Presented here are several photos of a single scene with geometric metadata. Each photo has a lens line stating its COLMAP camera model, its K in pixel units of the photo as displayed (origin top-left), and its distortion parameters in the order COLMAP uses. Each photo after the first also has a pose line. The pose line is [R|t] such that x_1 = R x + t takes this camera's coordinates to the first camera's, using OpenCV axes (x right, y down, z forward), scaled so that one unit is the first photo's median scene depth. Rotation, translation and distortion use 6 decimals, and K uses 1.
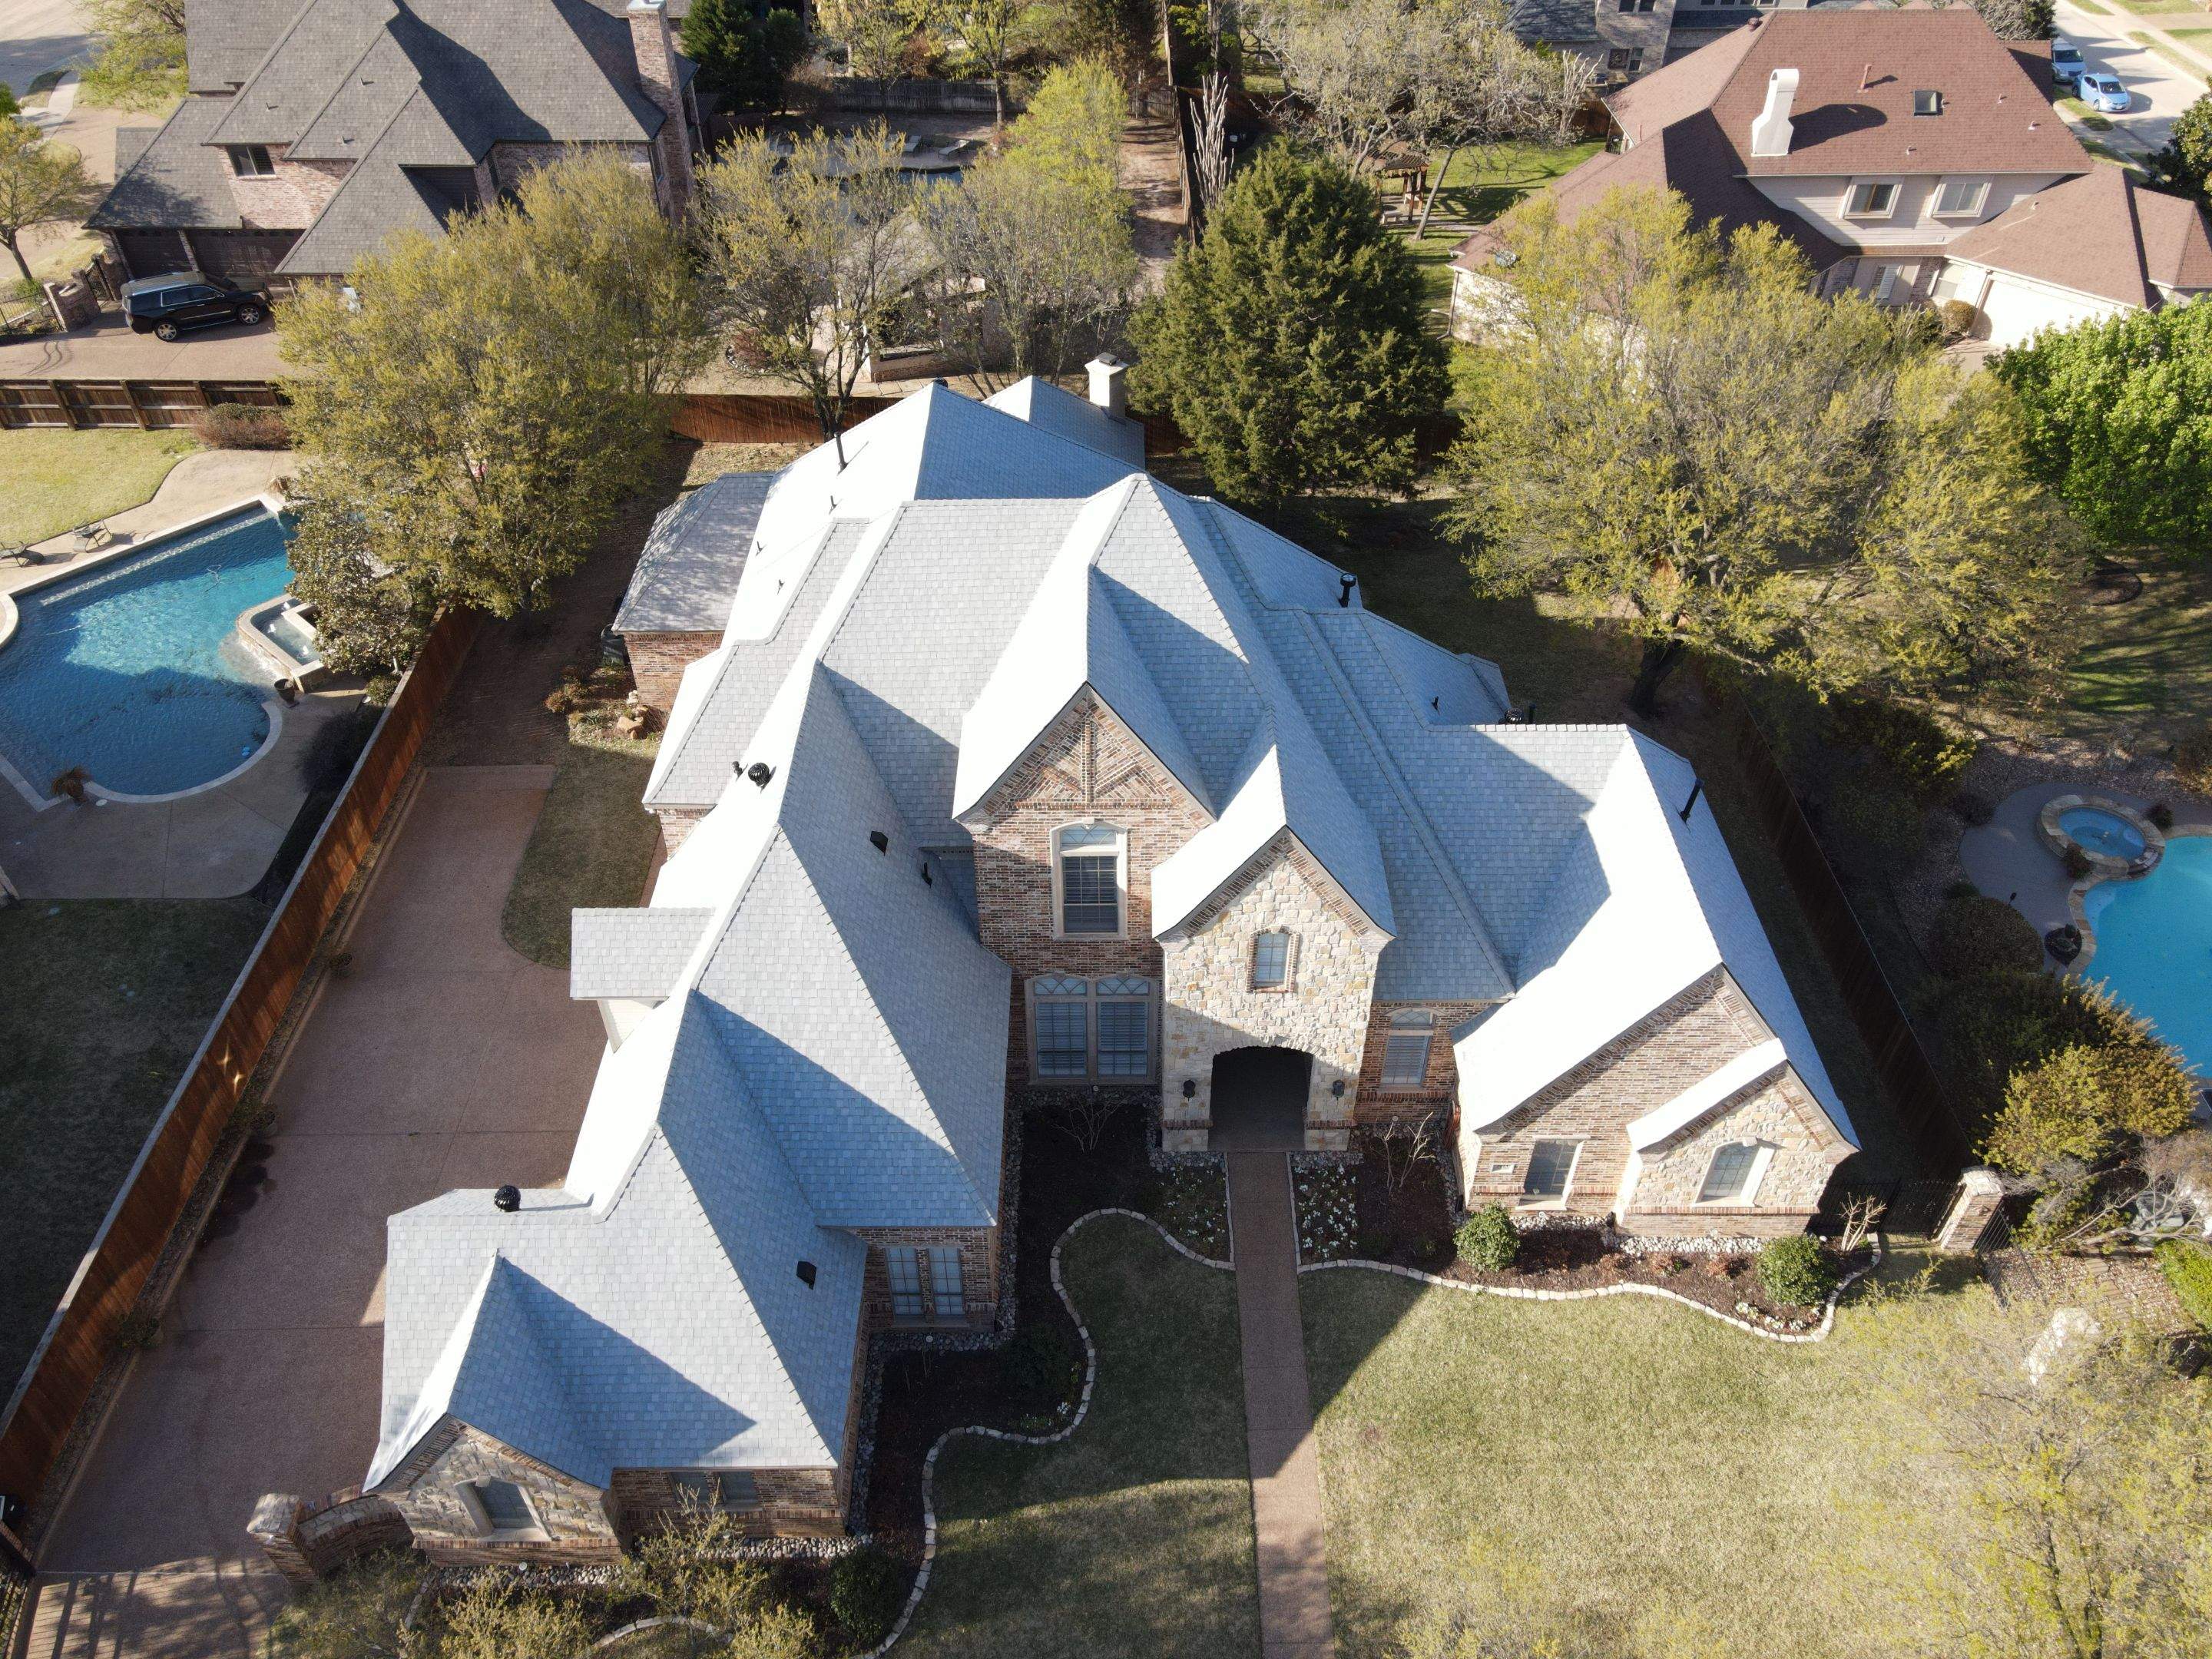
lens RADIAL K [[1624.9, 0, 1094.5], [0, 1624.9, 819.9], [0, 0, 1]] dist [0.015387, 0.005978]
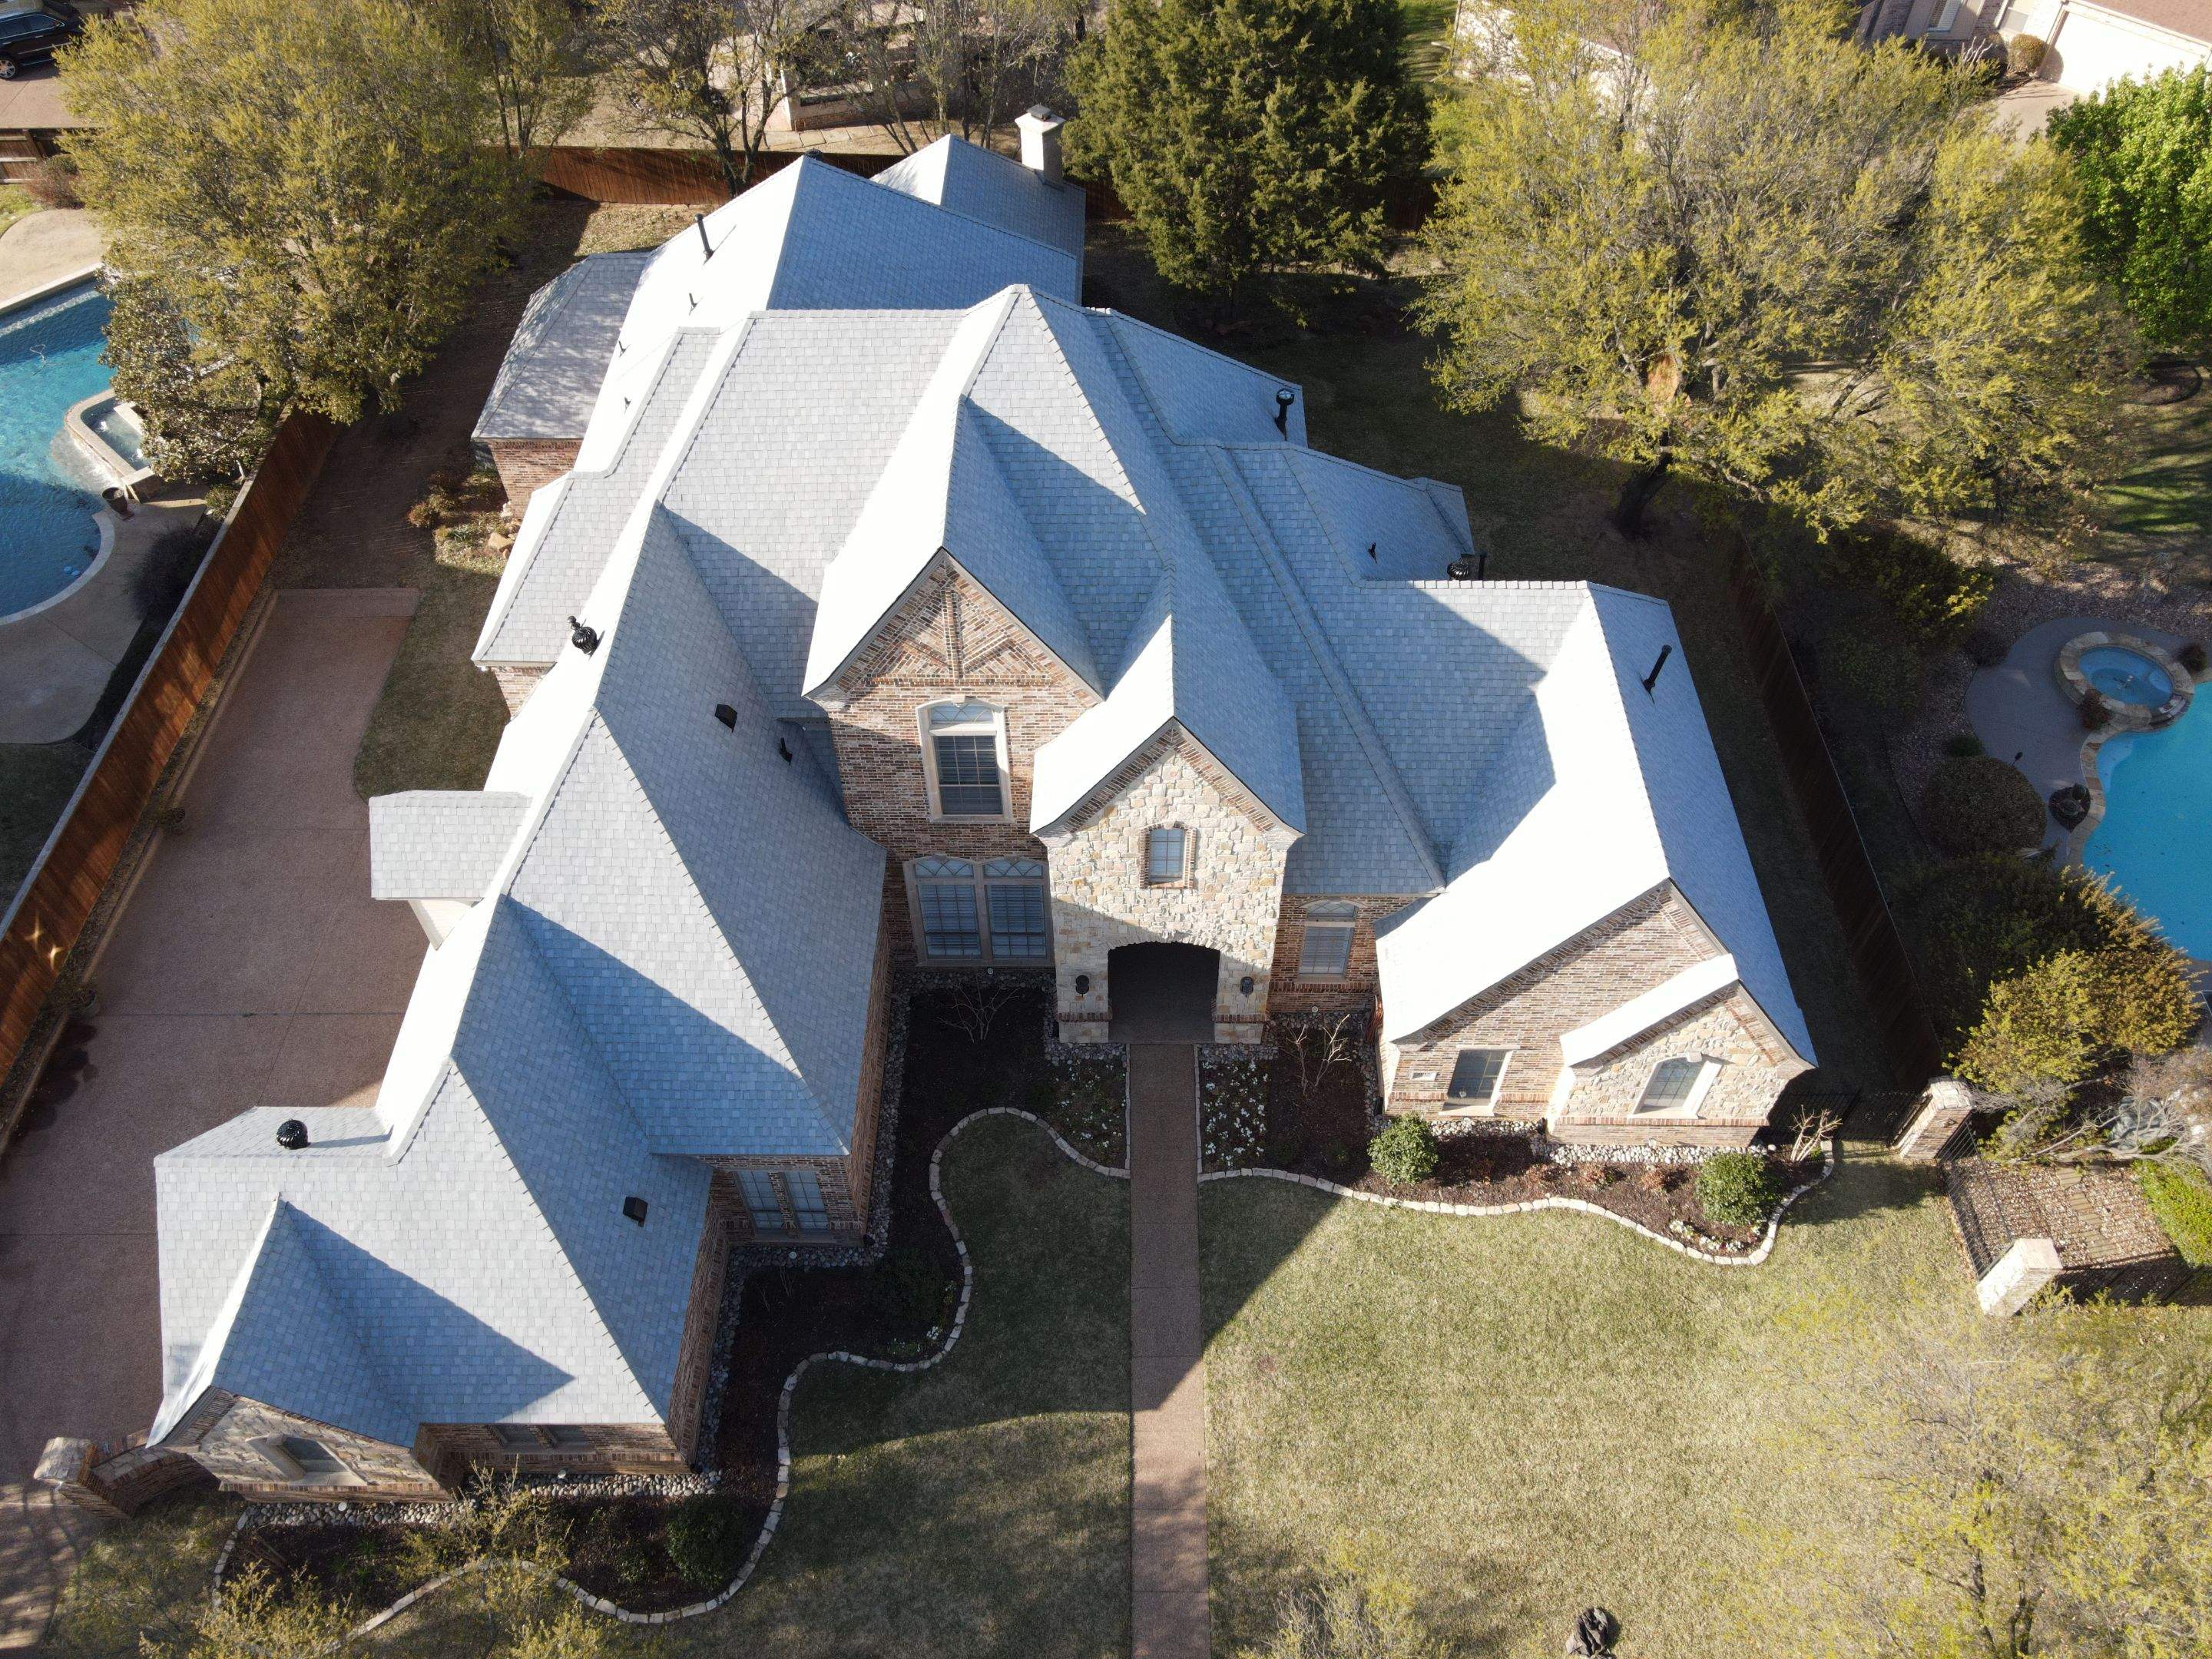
lens RADIAL K [[1624.9, 0, 1094.1], [0, 1624.9, 820.7], [0, 0, 1]] dist [0.015387, 0.005978]
pose [[0.999946, 0.007034, -0.007625, 0.072198], [-0.005781, 0.988138, 0.153457, -0.065476], [0.008614, -0.153405, 0.988126, 0.120578]]
